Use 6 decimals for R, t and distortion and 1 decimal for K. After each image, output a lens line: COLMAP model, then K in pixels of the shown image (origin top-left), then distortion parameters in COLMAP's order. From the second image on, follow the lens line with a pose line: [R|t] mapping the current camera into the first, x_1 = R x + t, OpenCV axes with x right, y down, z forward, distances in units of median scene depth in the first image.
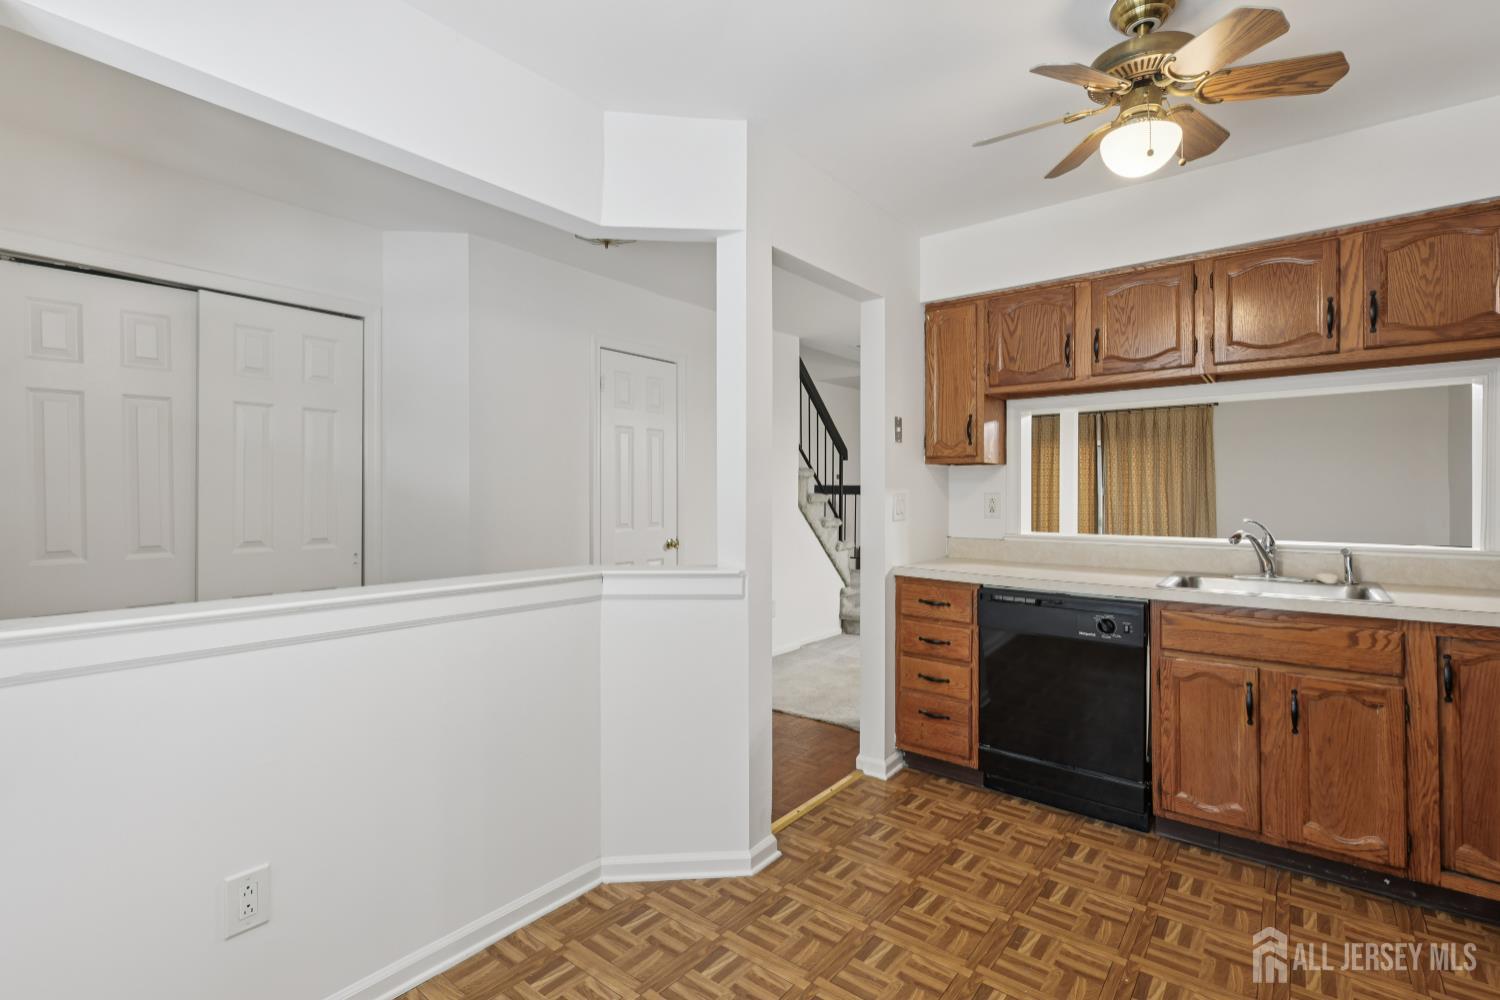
lens RADIAL K [[692.7, 0, 742.7], [0, 692.7, 497.9], [0, 0, 1]] dist [-0.007294, 0.002424]
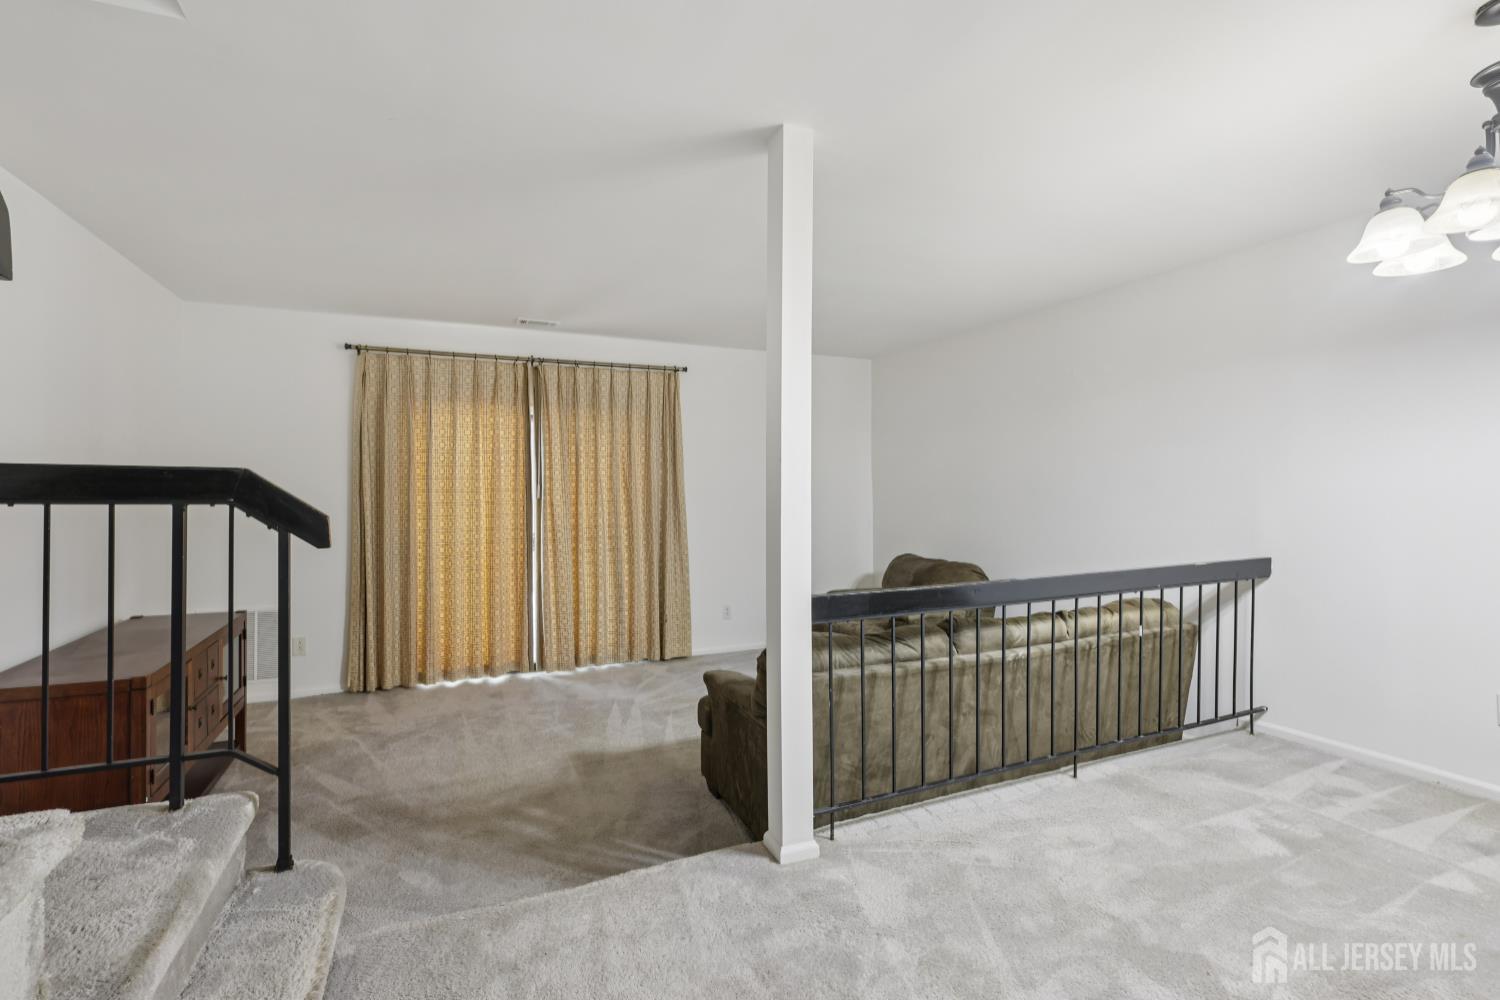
lens RADIAL K [[691.7, 0, 746.2], [0, 691.7, 496.1], [0, 0, 1]] dist [0.001678, 0.000230]
pose [[0.461683, -0.006277, 0.887023, 0.198992], [0.010991, 0.999939, 0.001356, -0.010194], [-0.886977, 0.009123, 0.461724, 1.686537]]
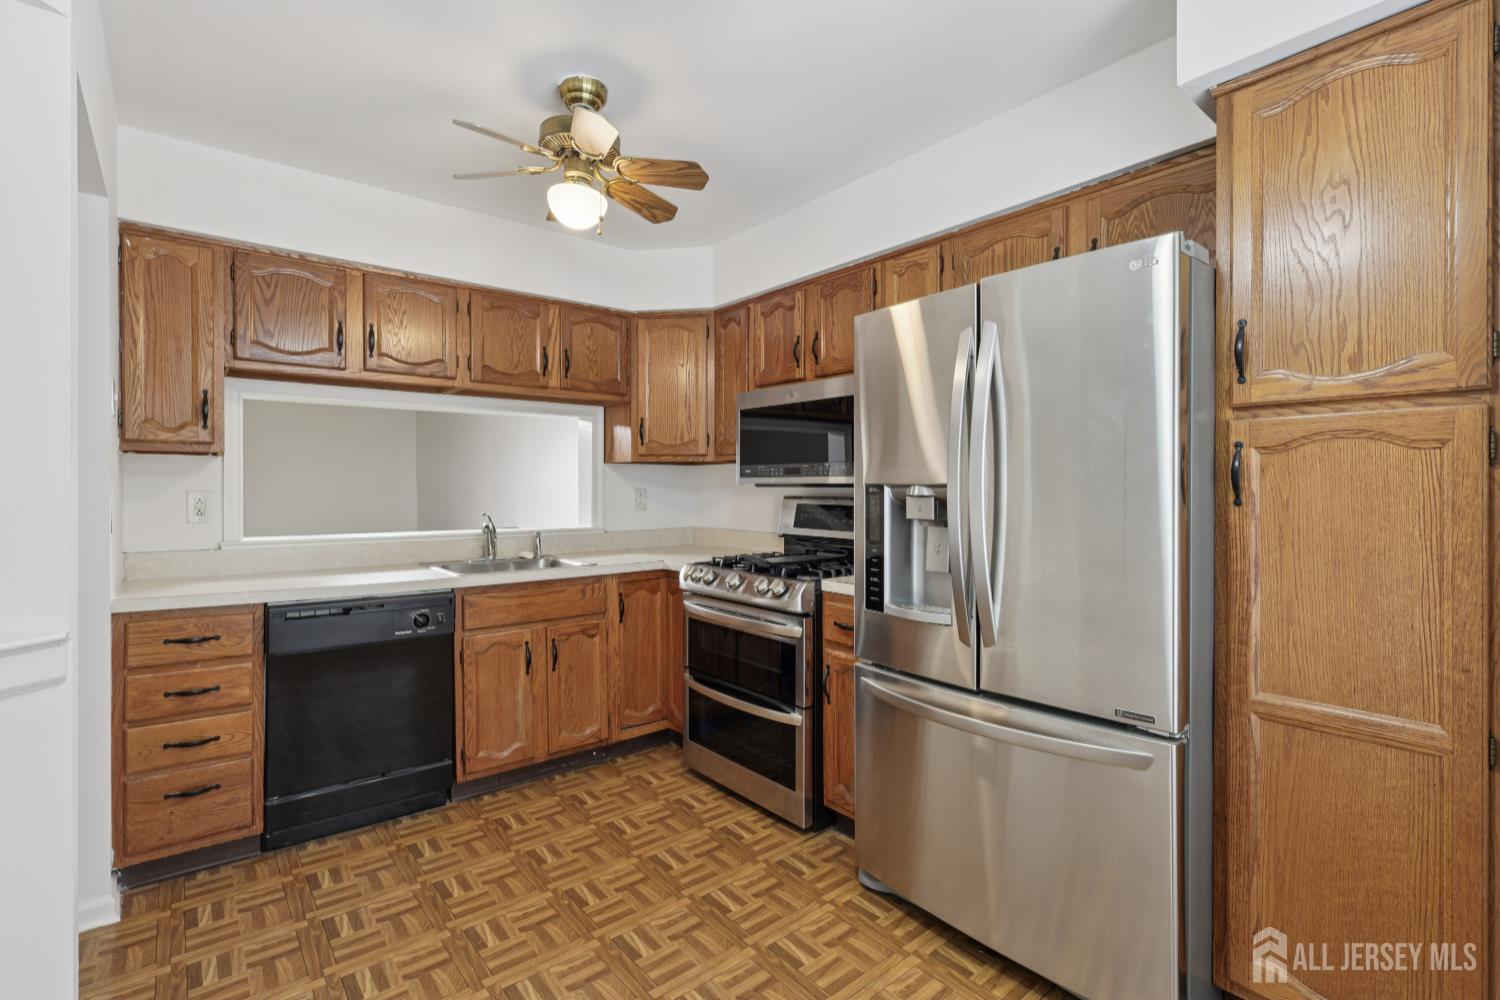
lens RADIAL K [[693.4, 0, 744.5], [0, 693.4, 491.6], [0, 0, 1]] dist [-0.001769, 0.000120]
pose [[0.202201, -0.000992, 0.979343, -0.339359], [0.008561, 0.999963, -0.000755, -0.000755], [-0.979307, 0.008537, 0.202202, 0.282862]]
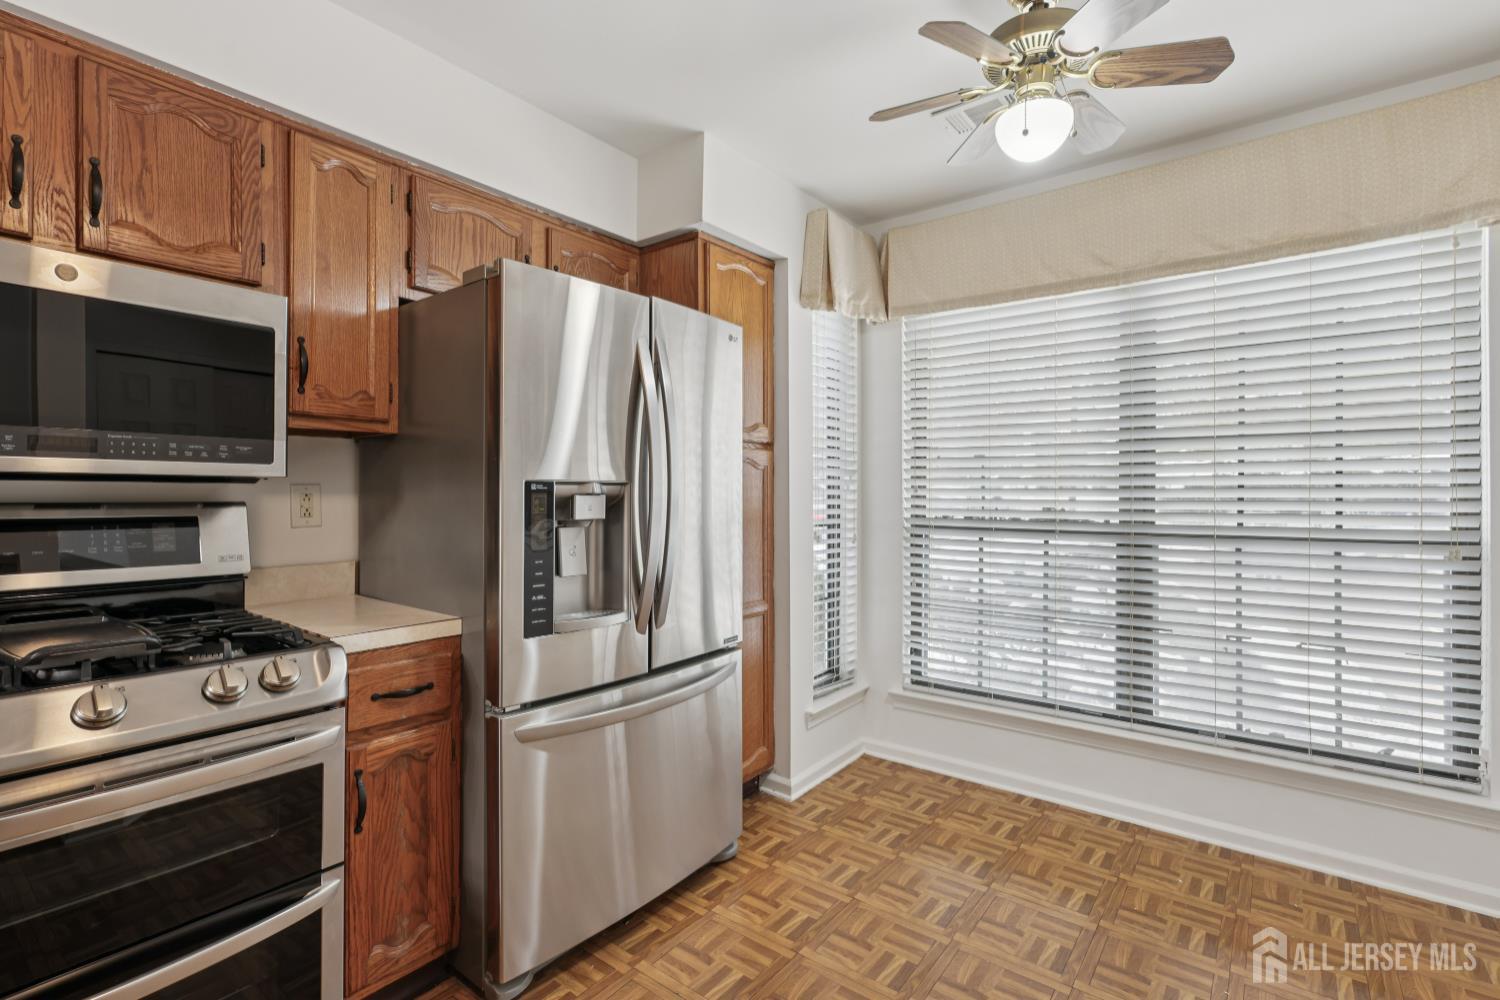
lens RADIAL K [[693.4, 0, 744.5], [0, 693.4, 491.6], [0, 0, 1]] dist [-0.001769, 0.000120]
pose [[-0.999726, 0.002790, -0.023245, 0.238571], [0.002597, 0.999962, 0.008296, -0.002635], [0.023267, 0.008234, -0.999695, 0.889218]]
